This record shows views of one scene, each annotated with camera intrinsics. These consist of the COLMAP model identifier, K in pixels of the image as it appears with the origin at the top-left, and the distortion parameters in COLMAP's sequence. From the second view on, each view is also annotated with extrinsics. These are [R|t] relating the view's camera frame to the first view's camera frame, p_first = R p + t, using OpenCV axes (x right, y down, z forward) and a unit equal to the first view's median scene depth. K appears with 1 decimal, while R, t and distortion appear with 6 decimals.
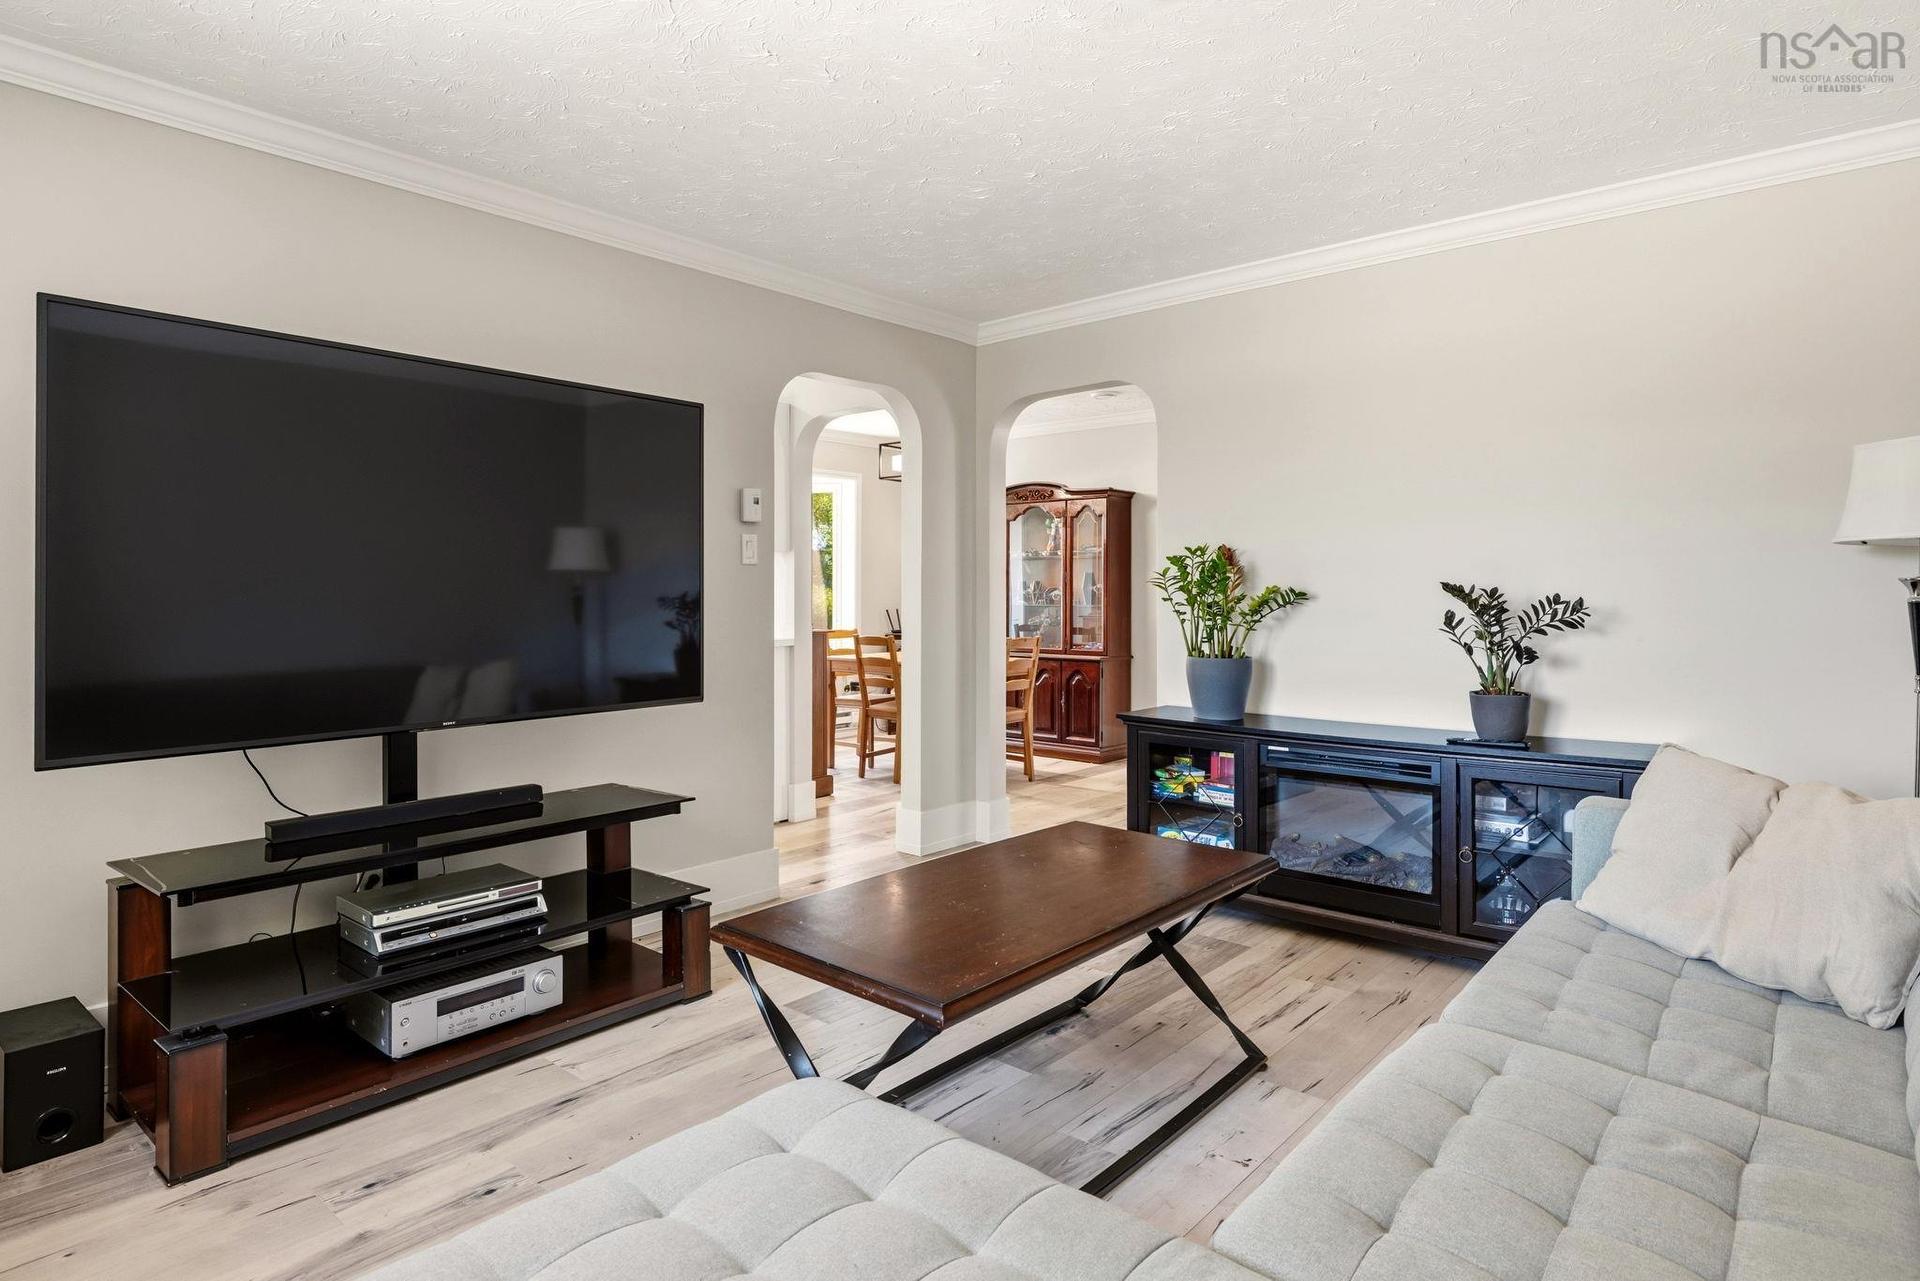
lens RADIAL K [[1043.0, 0, 965.1], [0, 1043.0, 590.2], [0, 0, 1]] dist [-0.000801, 0.000082]
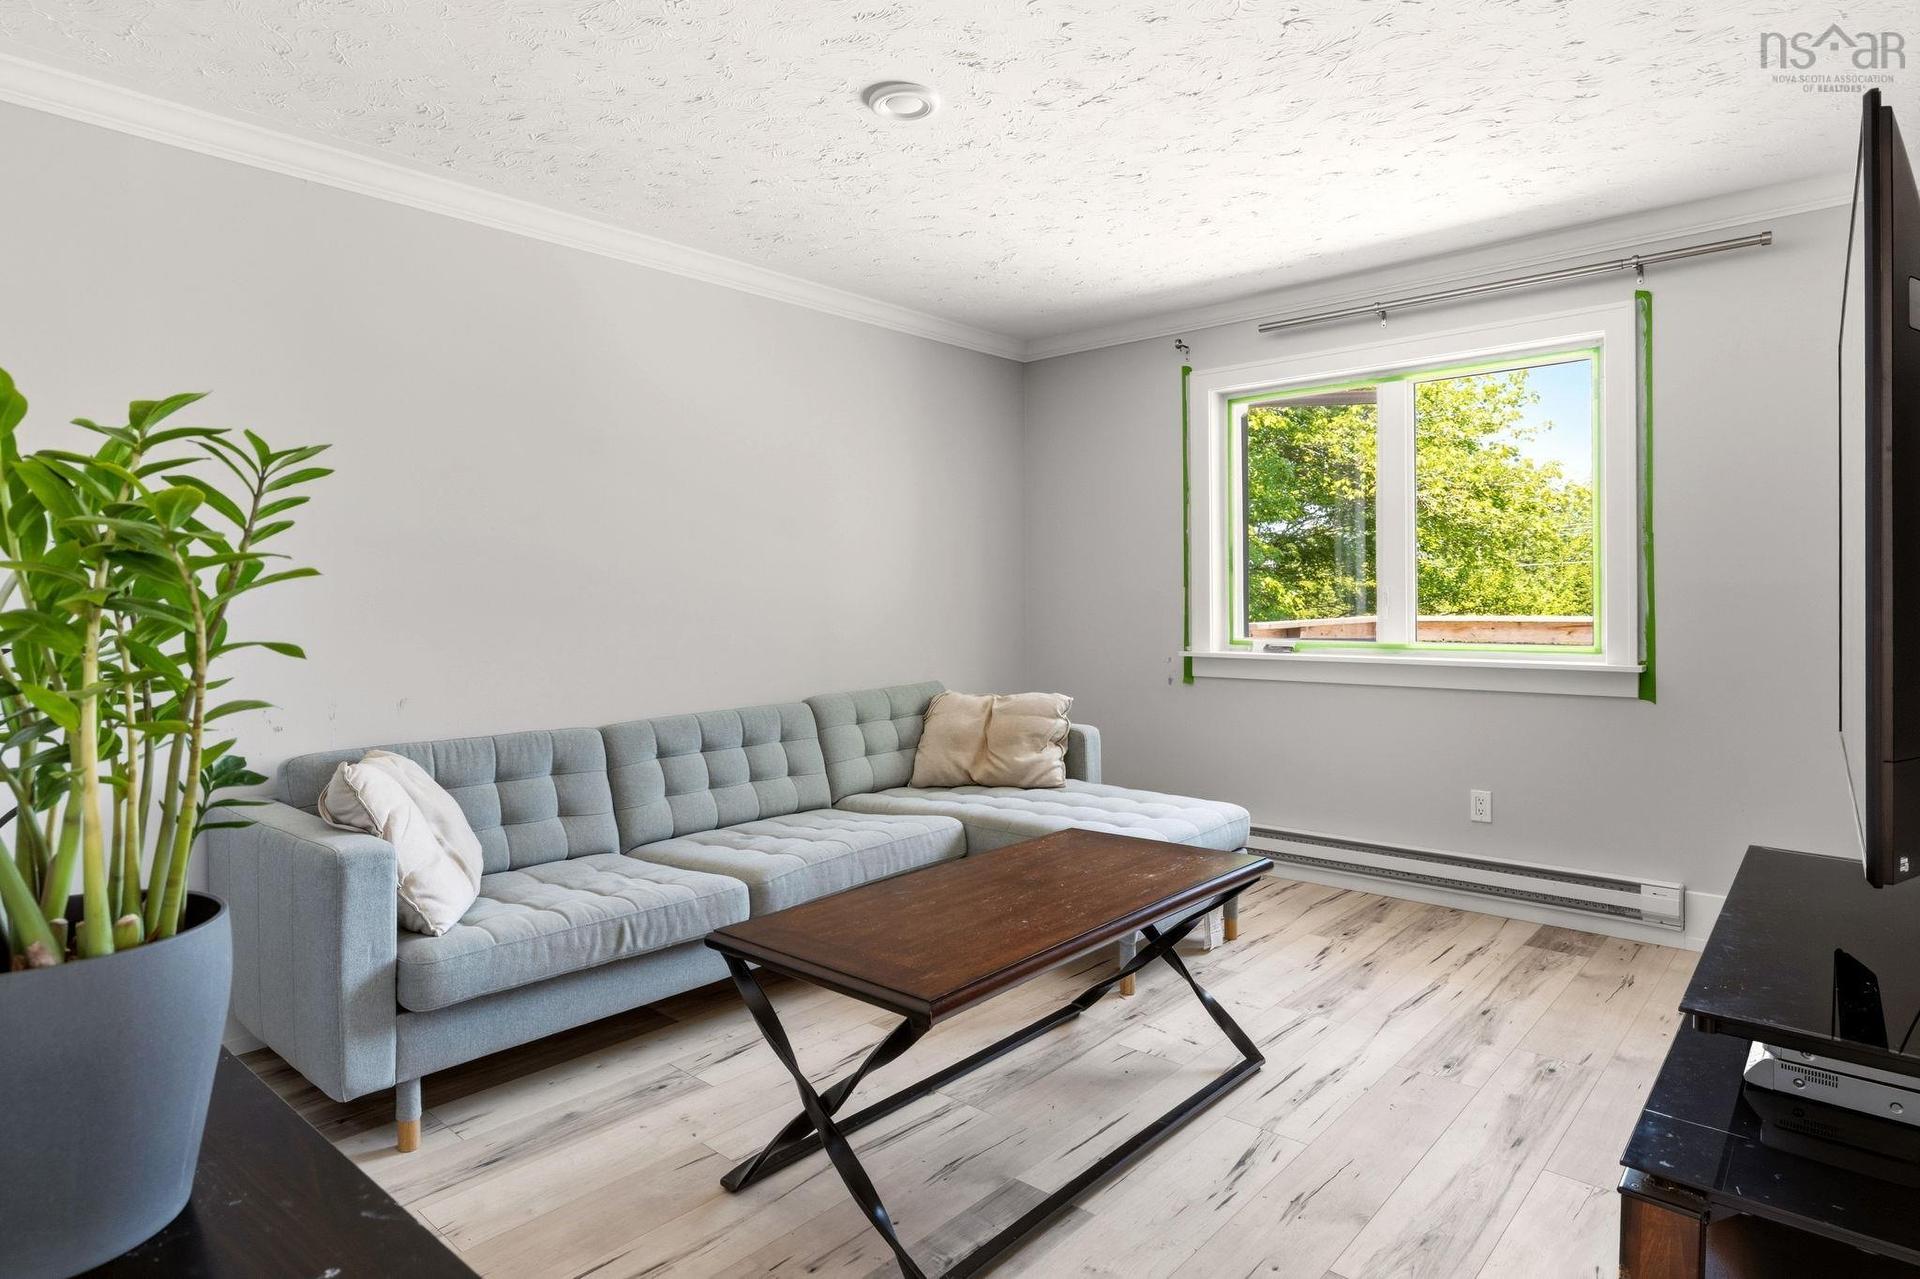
lens RADIAL K [[1069.0, 0, 962.6], [0, 1069.0, 606.3], [0, 0, 1]] dist [-0.015472, -0.000404]
pose [[-0.999955, 0.004636, 0.008302, 0.098287], [0.004703, 0.999956, 0.008070, 0.002907], [-0.008264, 0.008109, -0.999933, 1.870916]]
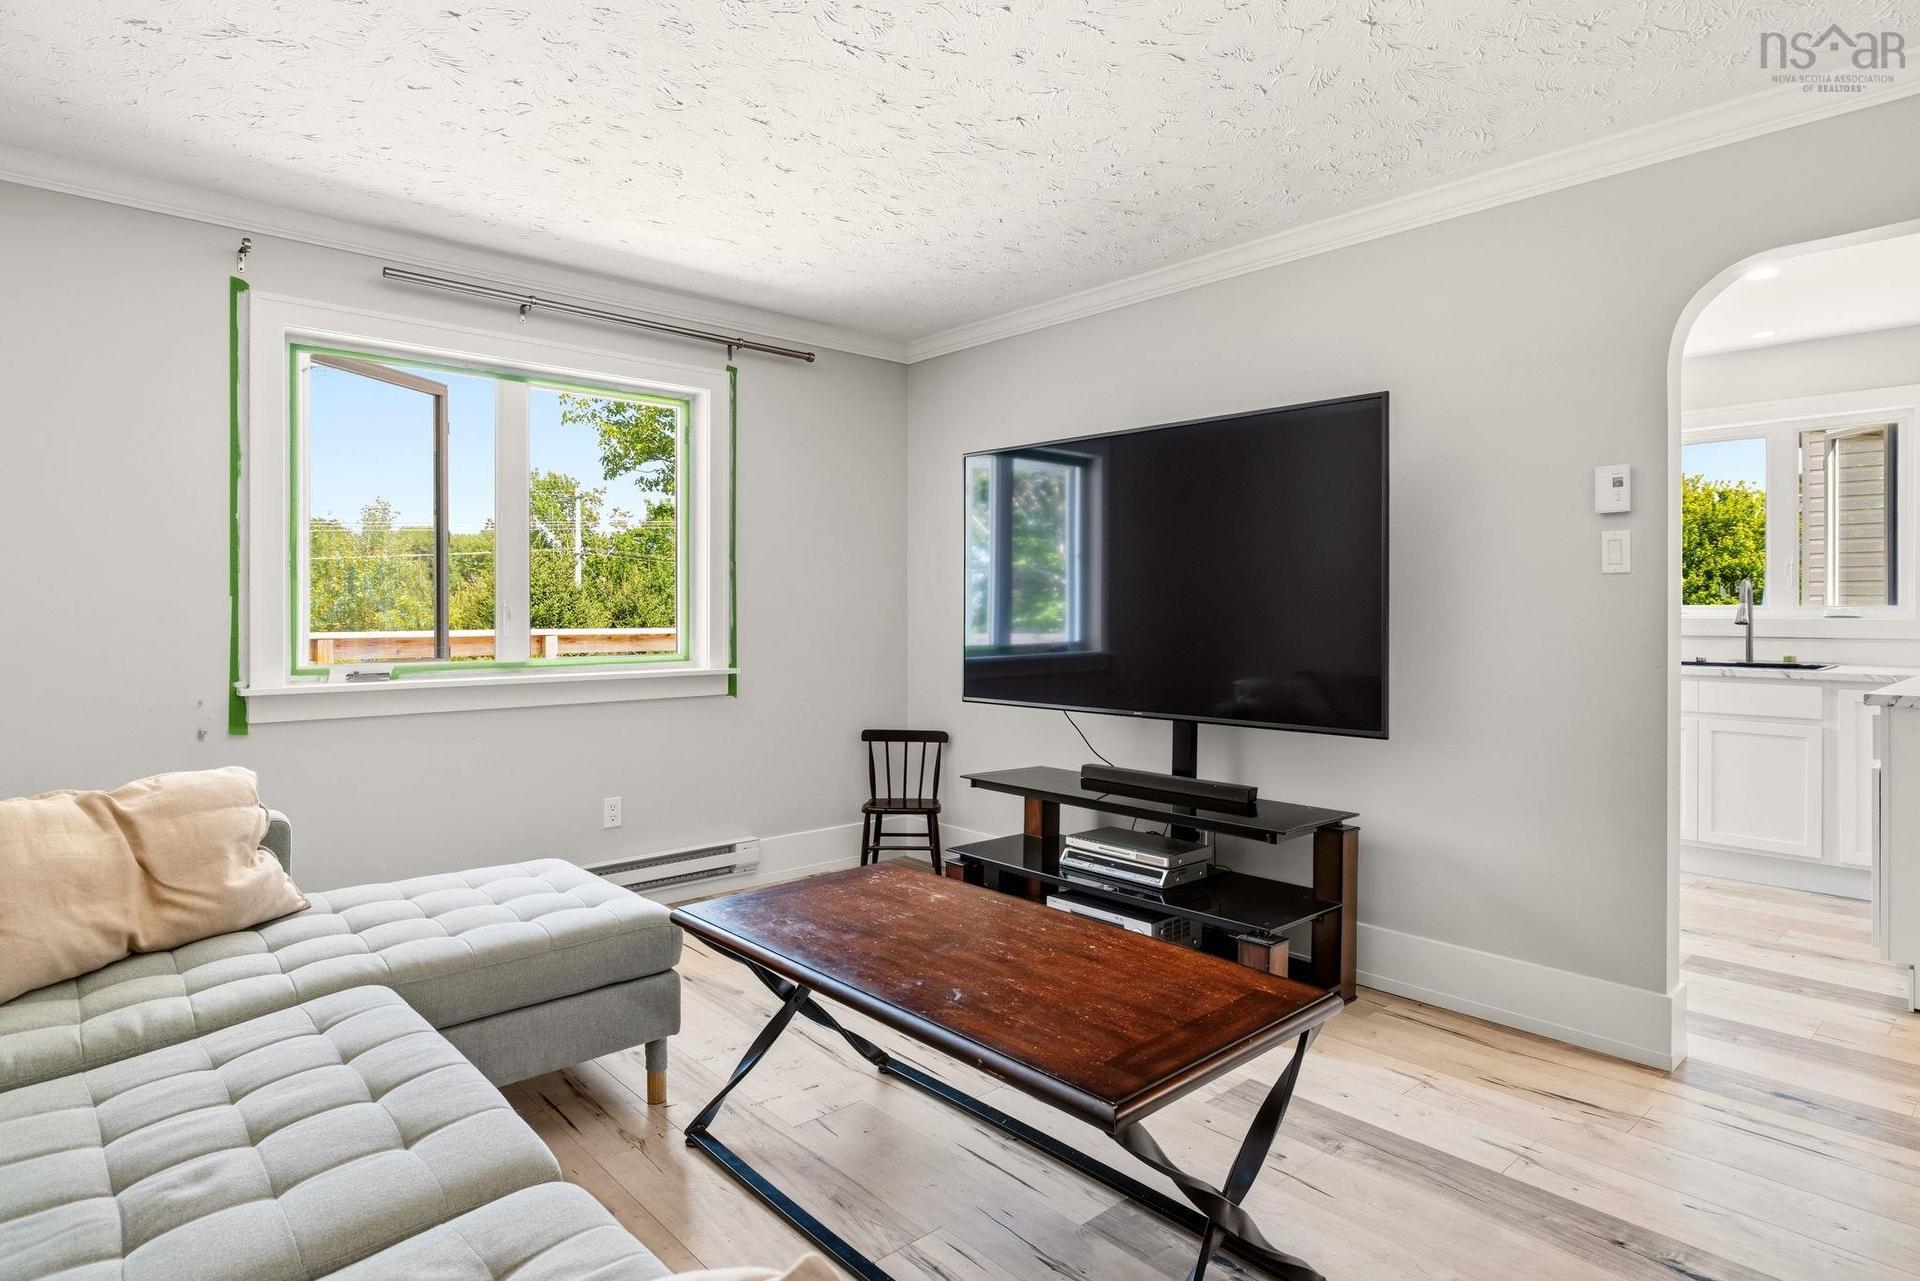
lens RADIAL K [[1029.8, 0, 952.0], [0, 1029.8, 618.3], [0, 0, 1]] dist [-0.013198, 0.000148]
pose [[-0.119450, 0.006932, -0.992816, 0.850987], [-0.001434, 0.999973, 0.007155, 0.002546], [0.992839, 0.002278, -0.119437, 1.011068]]
